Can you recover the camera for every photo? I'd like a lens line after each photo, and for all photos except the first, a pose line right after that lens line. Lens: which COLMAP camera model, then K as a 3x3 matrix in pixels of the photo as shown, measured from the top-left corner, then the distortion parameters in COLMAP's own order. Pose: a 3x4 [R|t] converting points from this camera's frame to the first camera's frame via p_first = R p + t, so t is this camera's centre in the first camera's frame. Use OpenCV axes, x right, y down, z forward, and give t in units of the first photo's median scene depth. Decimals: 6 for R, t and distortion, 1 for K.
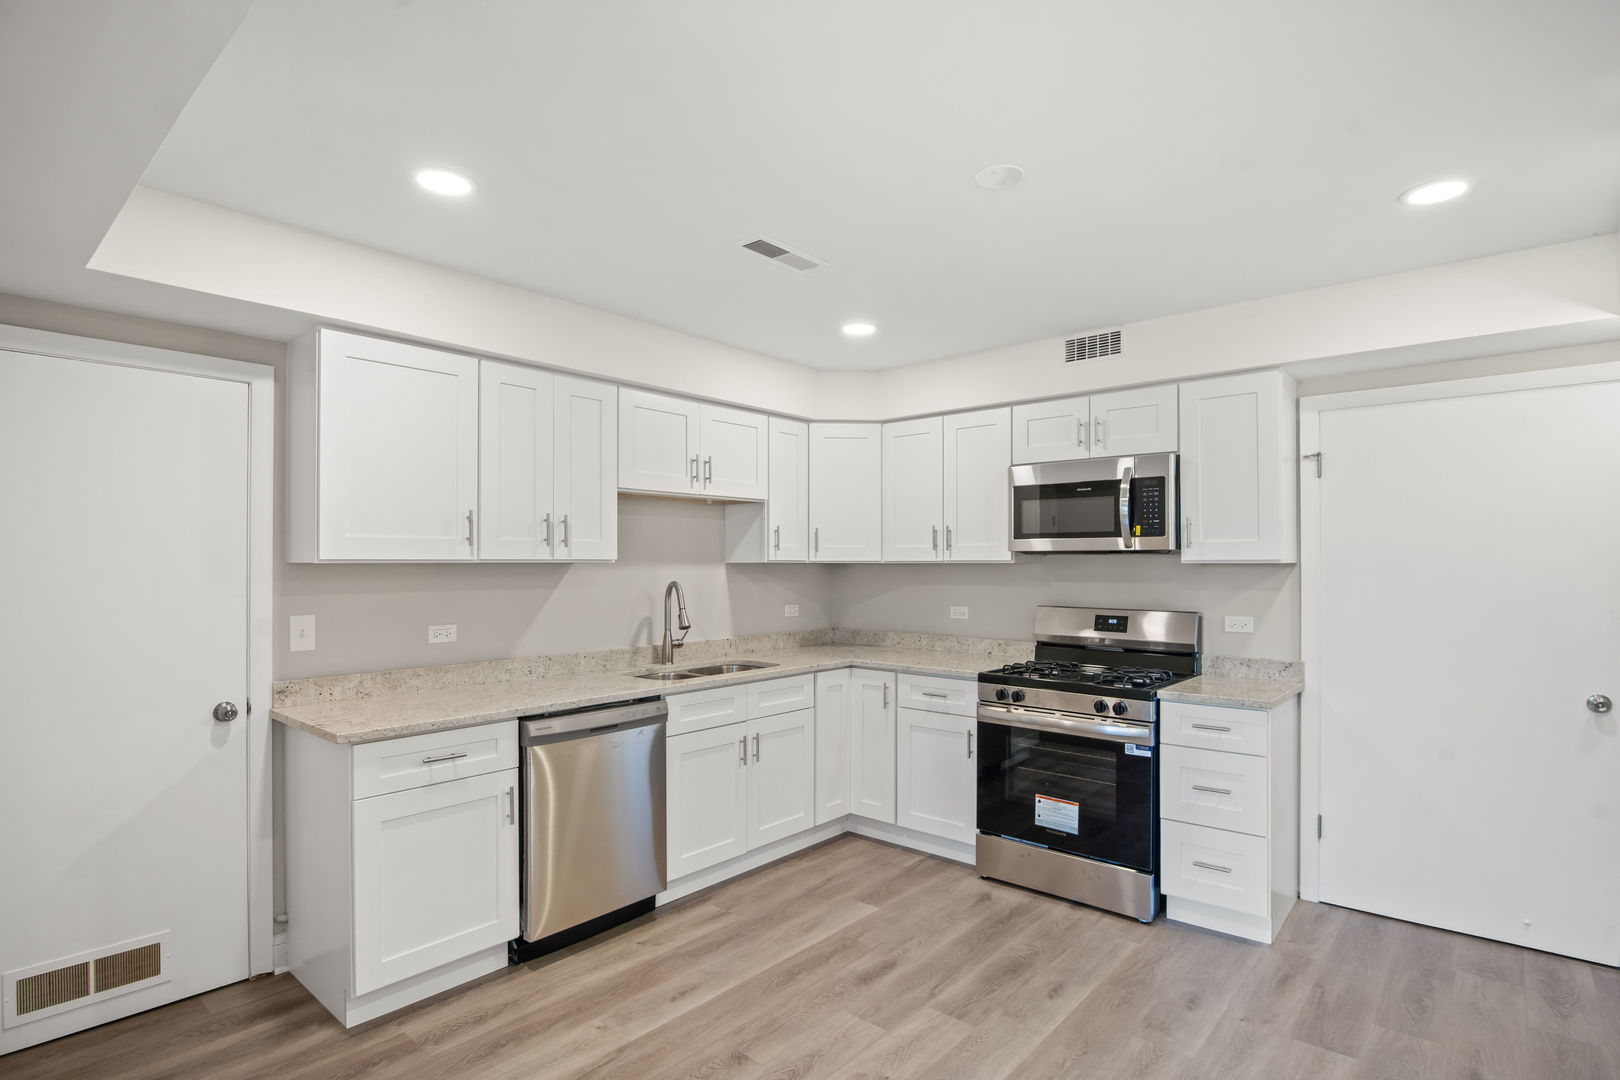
lens RADIAL K [[830.9, 0, 802.9], [0, 830.9, 557.5], [0, 0, 1]] dist [-0.010847, -0.000567]
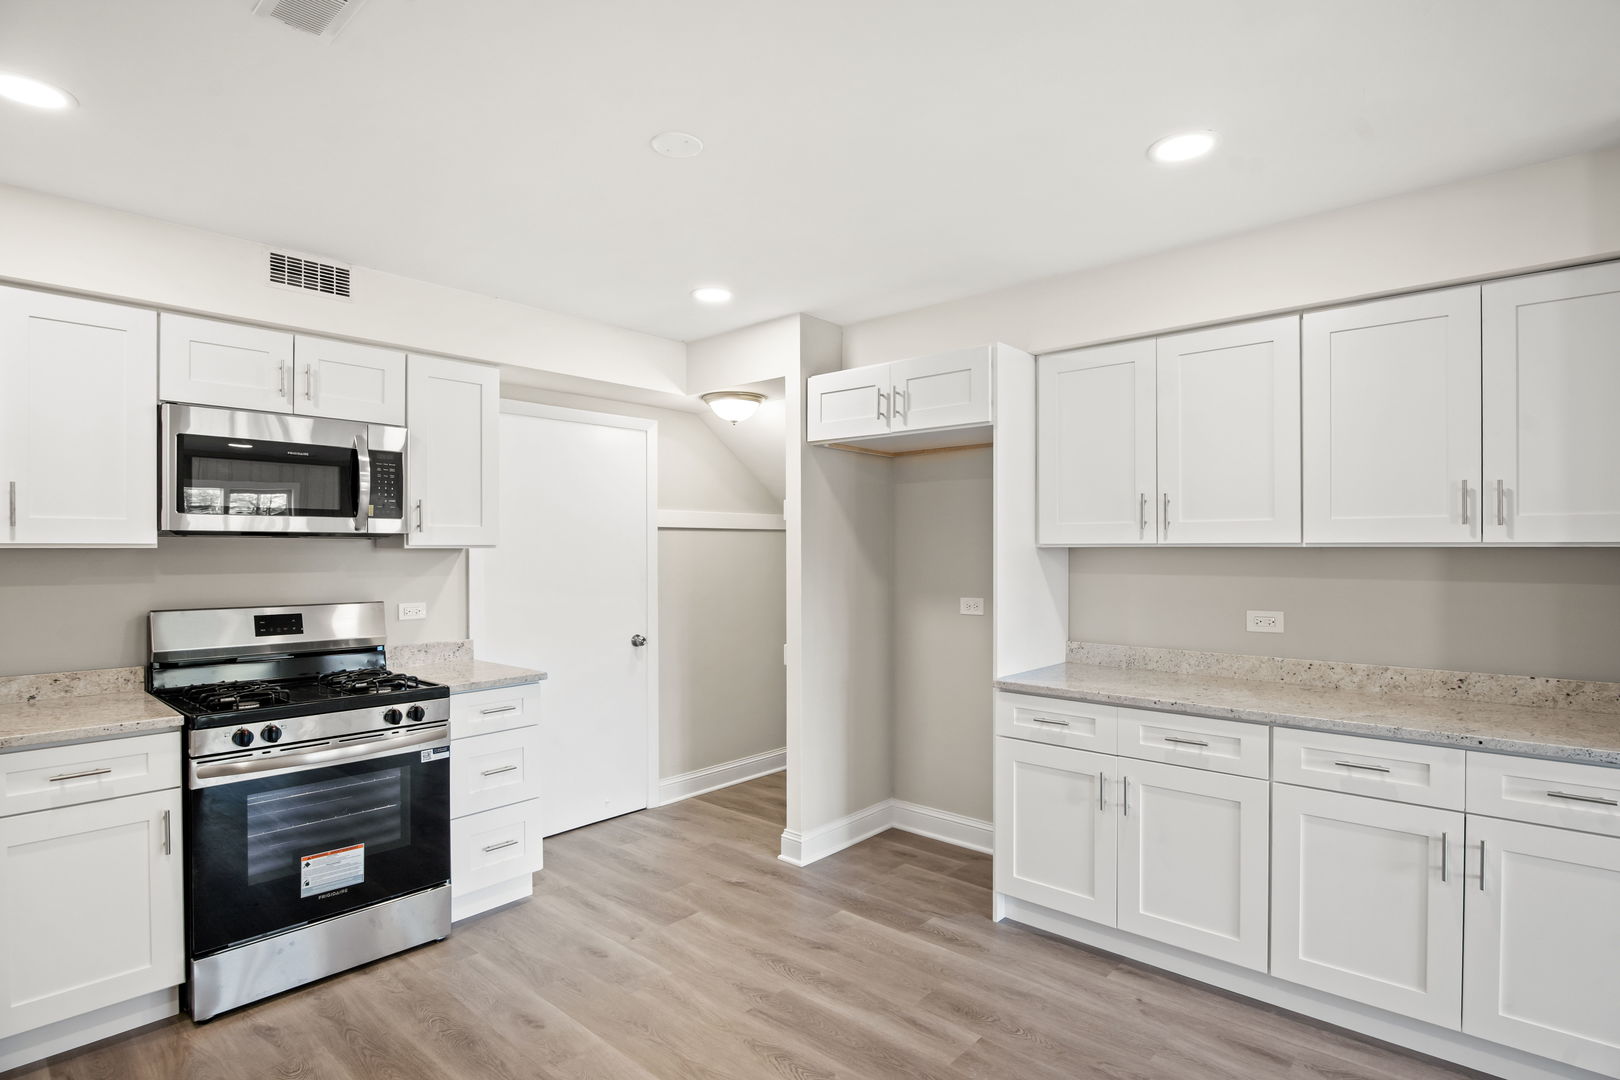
lens RADIAL K [[810.1, 0, 852.0], [0, 810.1, 551.7], [0, 0, 1]] dist [-0.005370, -0.000763]
pose [[-0.006735, -0.004167, 0.999969, -0.448813], [-0.006048, 0.999973, 0.004127, 0.003901], [-0.999959, -0.006020, -0.006761, 0.511481]]
